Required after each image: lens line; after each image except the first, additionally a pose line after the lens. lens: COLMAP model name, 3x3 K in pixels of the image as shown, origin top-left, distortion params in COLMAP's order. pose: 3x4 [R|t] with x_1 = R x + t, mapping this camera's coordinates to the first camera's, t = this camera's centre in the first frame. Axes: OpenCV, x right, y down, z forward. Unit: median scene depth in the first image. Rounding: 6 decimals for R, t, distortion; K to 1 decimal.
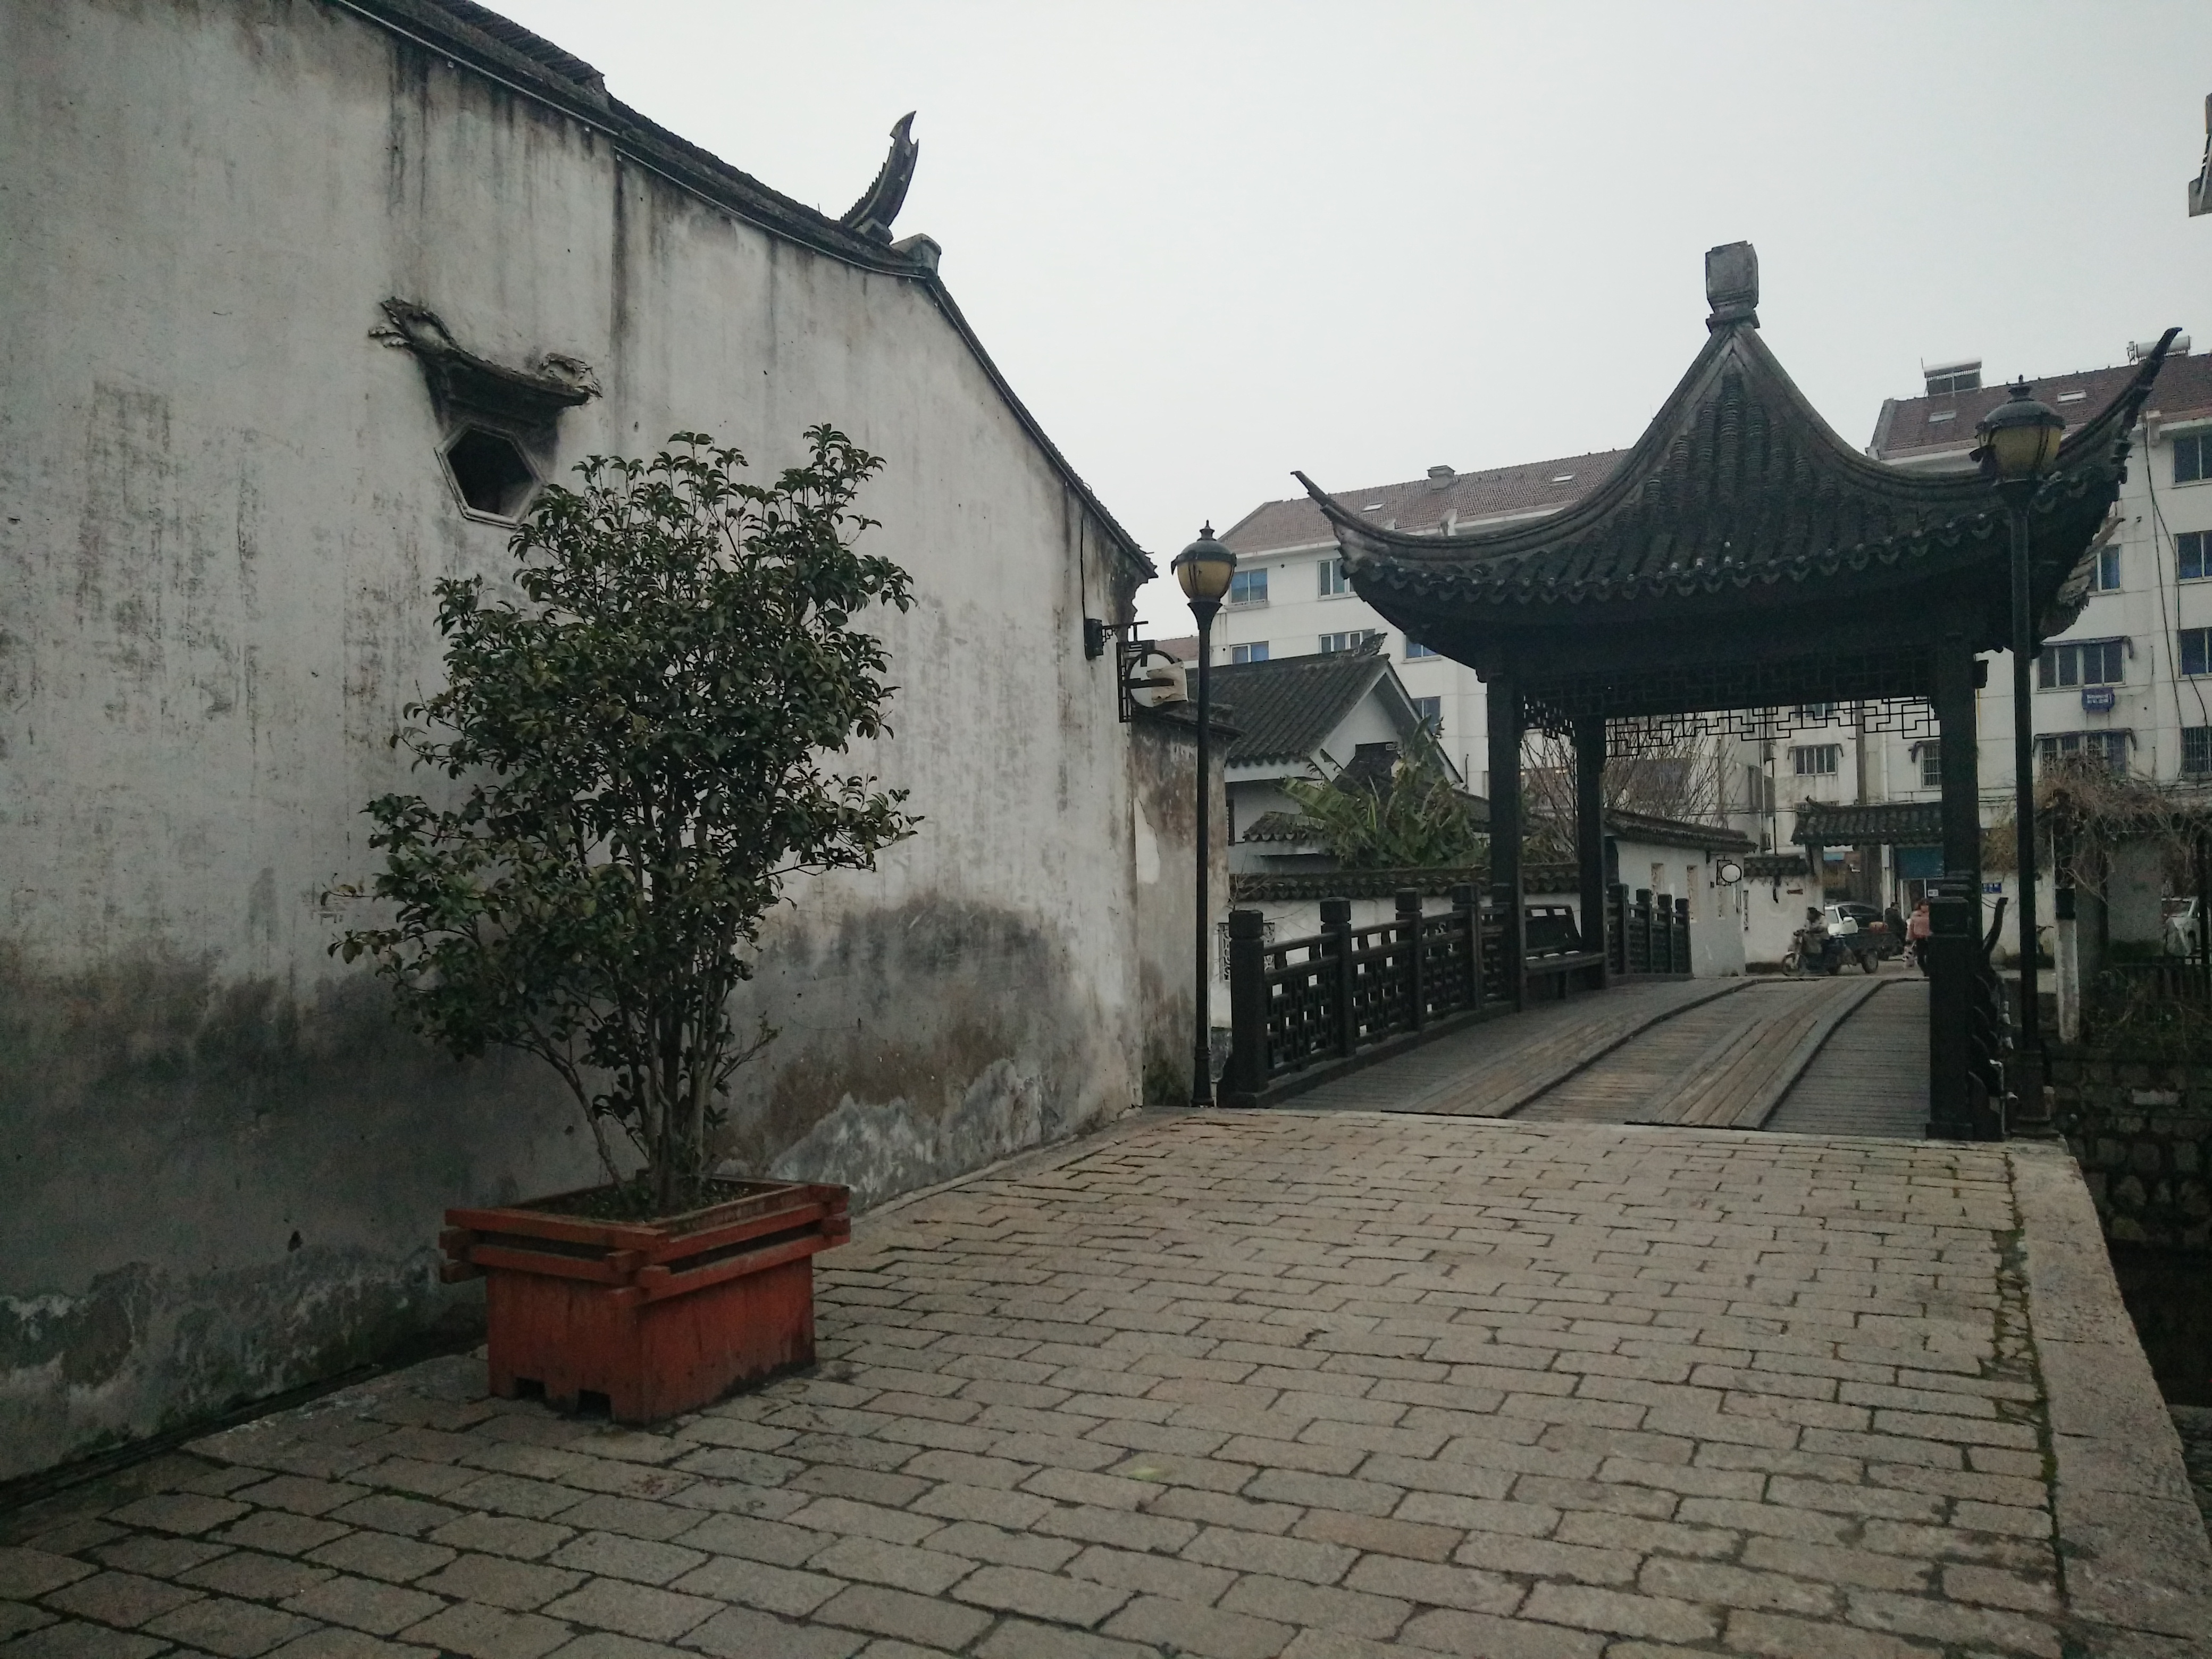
lens RADIAL K [[1668.5, 0, 1099.0], [0, 1668.5, 894.3], [0, 0, 1]] dist [0.010918, 0.003268]
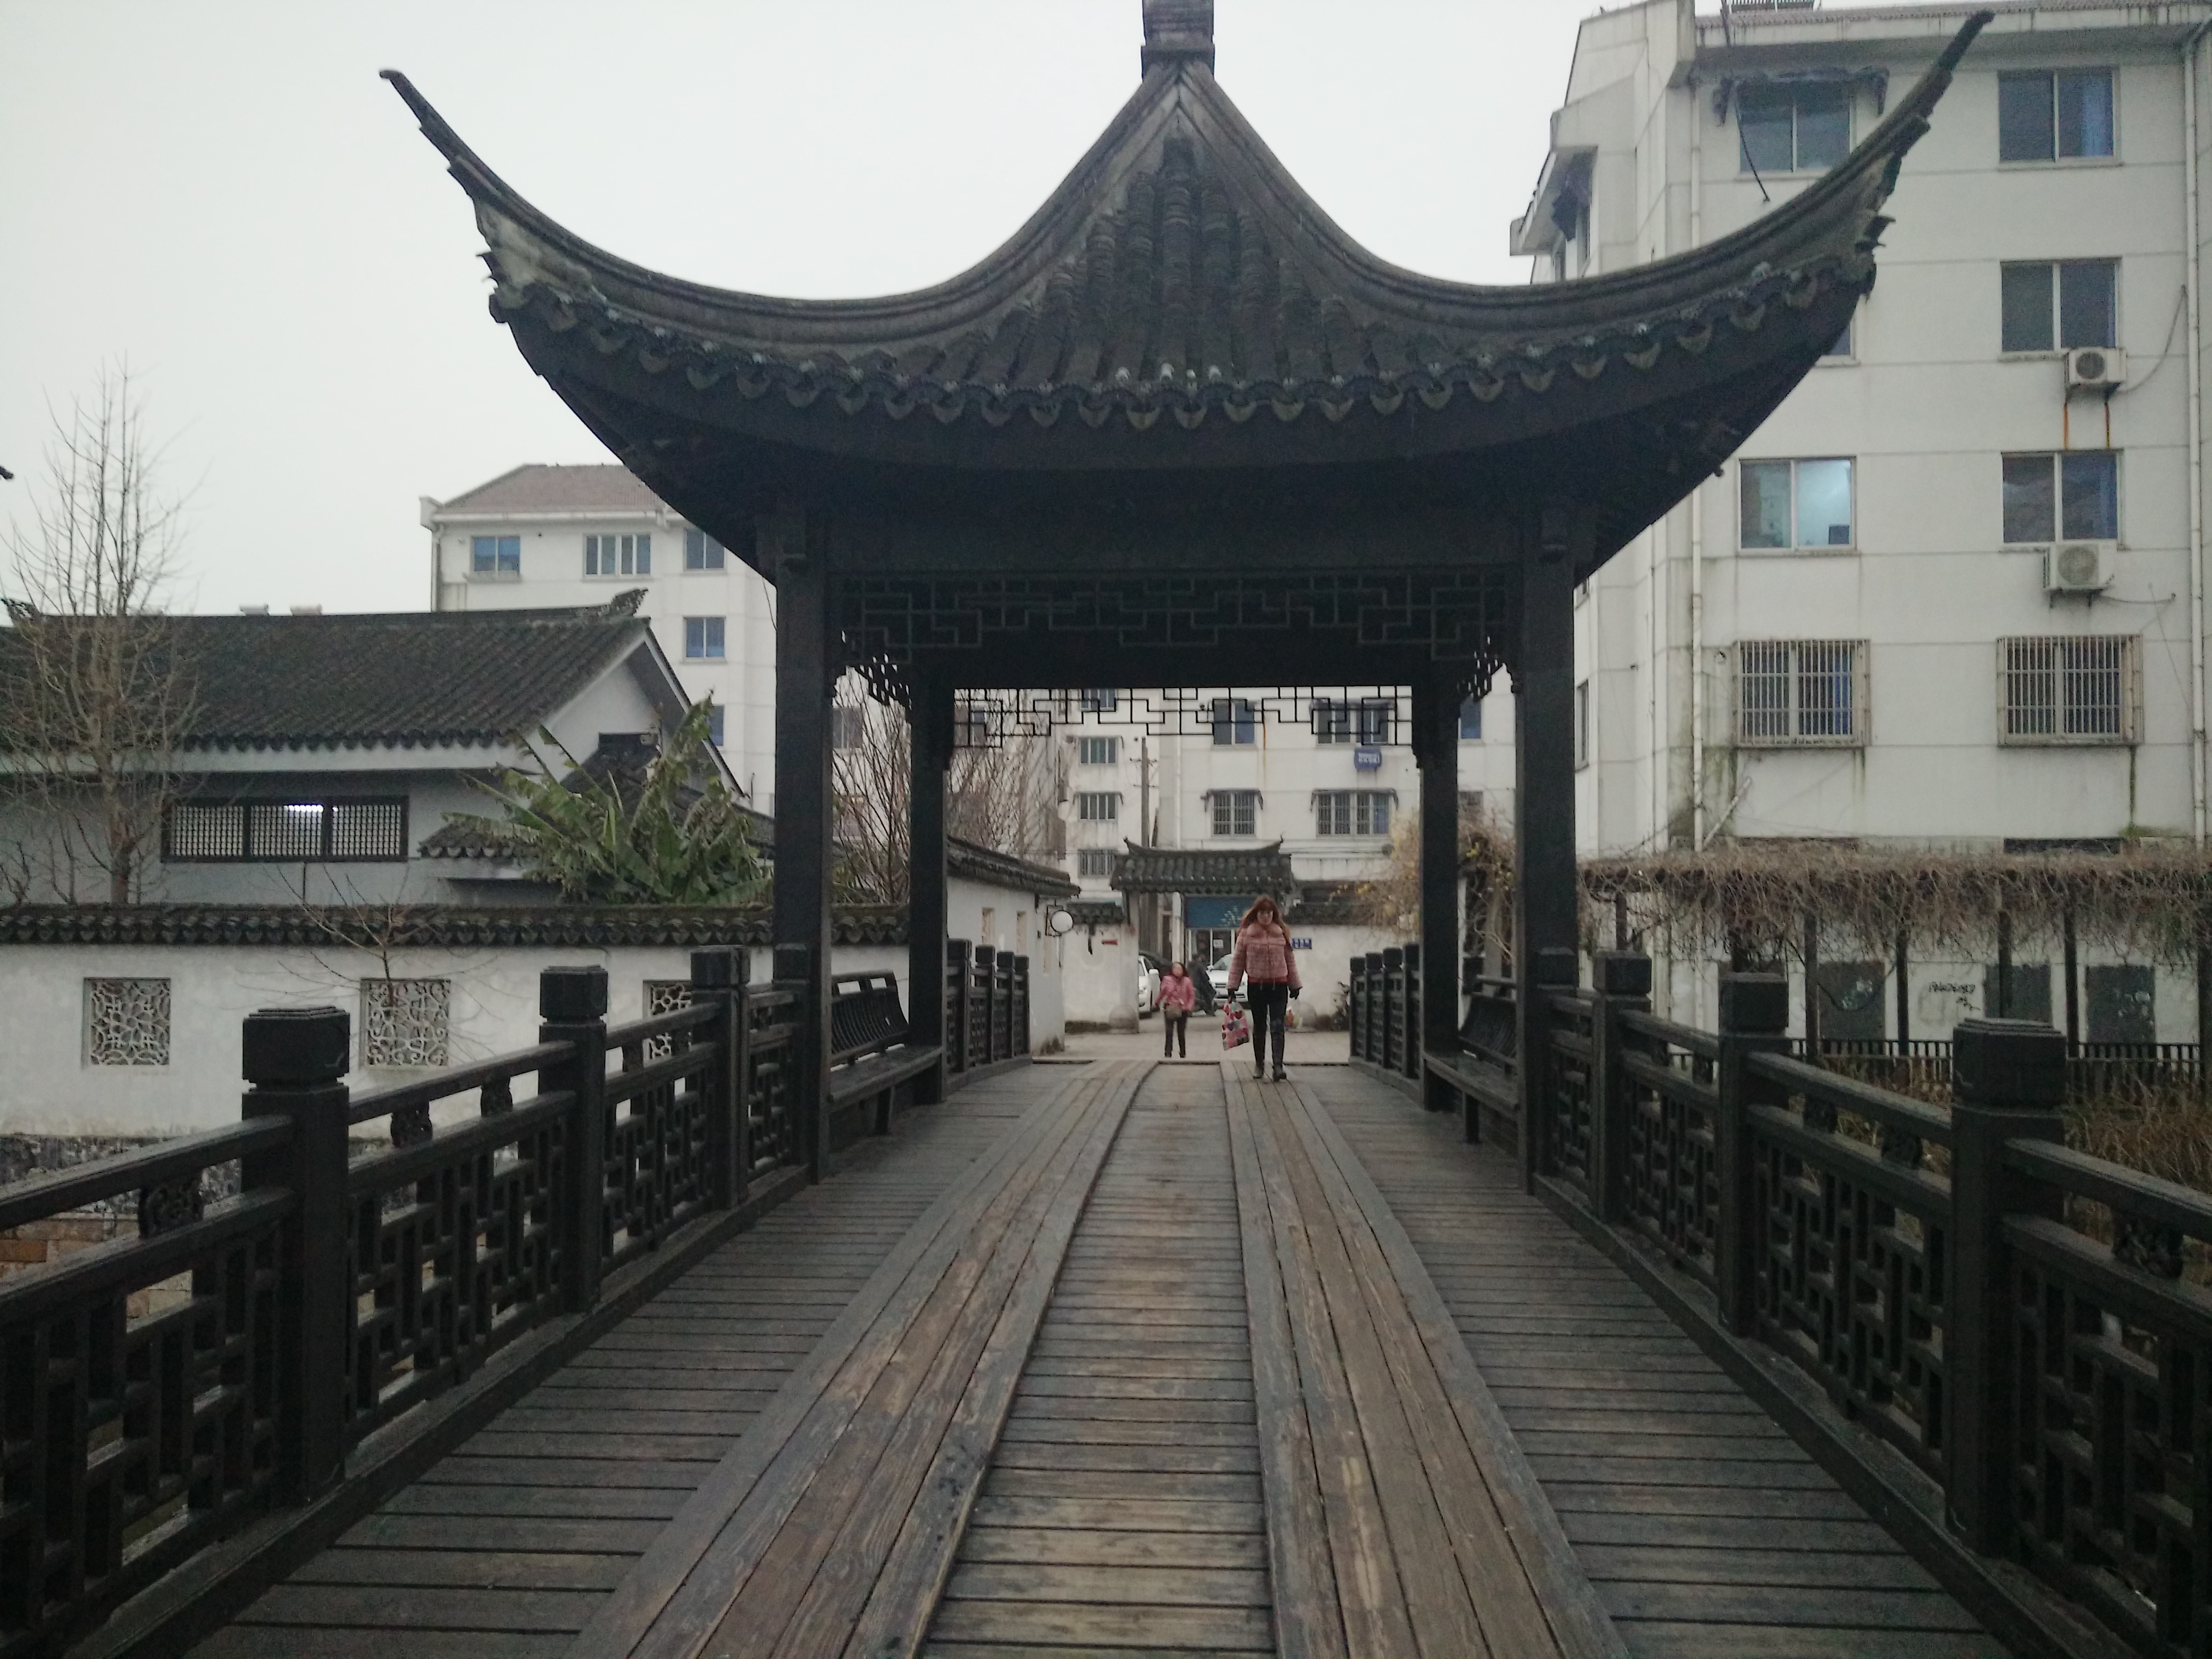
lens RADIAL K [[1668.5, 0, 1099.0], [0, 1668.5, 894.3], [0, 0, 1]] dist [0.010918, 0.003268]
pose [[0.911963, 0.034671, 0.408805, 0.066827], [-0.026712, 0.999326, -0.025166, -0.007094], [-0.409402, 0.012030, 0.912275, 0.282575]]
